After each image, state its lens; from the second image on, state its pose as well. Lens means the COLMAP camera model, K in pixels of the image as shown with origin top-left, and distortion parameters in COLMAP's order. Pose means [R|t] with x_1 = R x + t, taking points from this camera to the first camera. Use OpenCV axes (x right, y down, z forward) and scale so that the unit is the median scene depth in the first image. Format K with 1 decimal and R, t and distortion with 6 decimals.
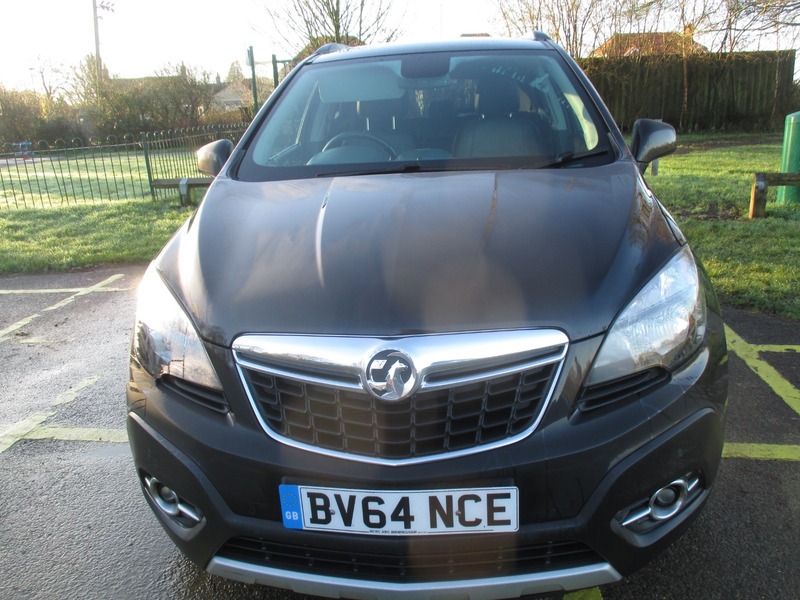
lens RADIAL K [[675.1, 0, 404.8], [0, 675.1, 304.5], [0, 0, 1]] dist [-0.021580, 0.001285]
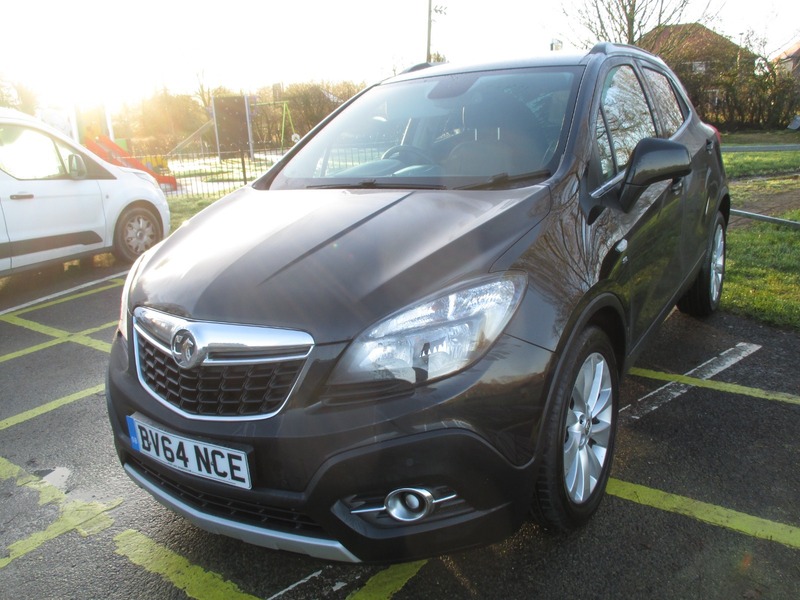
lens RADIAL K [[675.1, 0, 404.8], [0, 675.1, 304.5], [0, 0, 1]] dist [-0.021580, 0.001285]
pose [[0.889254, 0.121743, -0.440914, 0.912573], [-0.117063, 0.992400, 0.037920, -0.077444], [0.442180, 0.017894, 0.896748, 0.016728]]
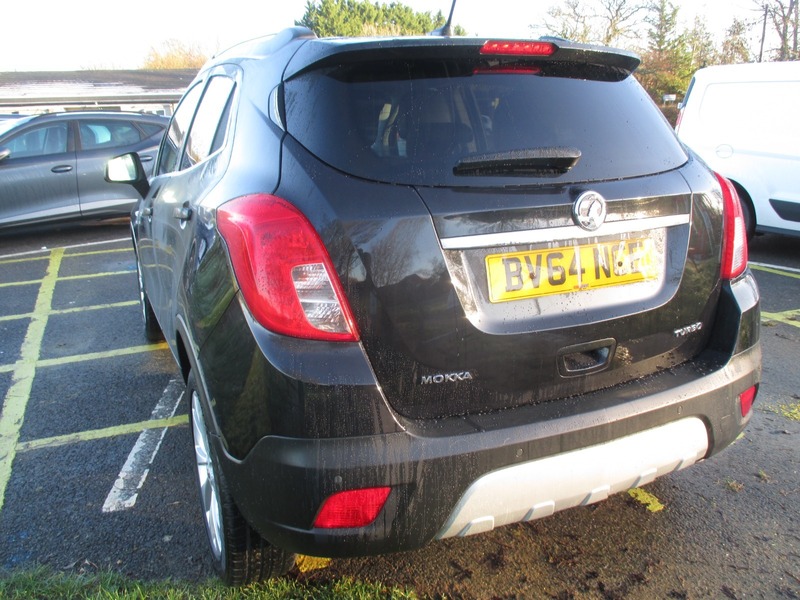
lens RADIAL K [[675.1, 0, 404.8], [0, 675.1, 304.5], [0, 0, 1]] dist [-0.021580, 0.001285]
pose [[-0.864336, 0.210099, -0.456927, 1.019299], [-0.067517, 0.851855, 0.519408, -1.370557], [0.498362, 0.479793, -0.722104, 4.337921]]
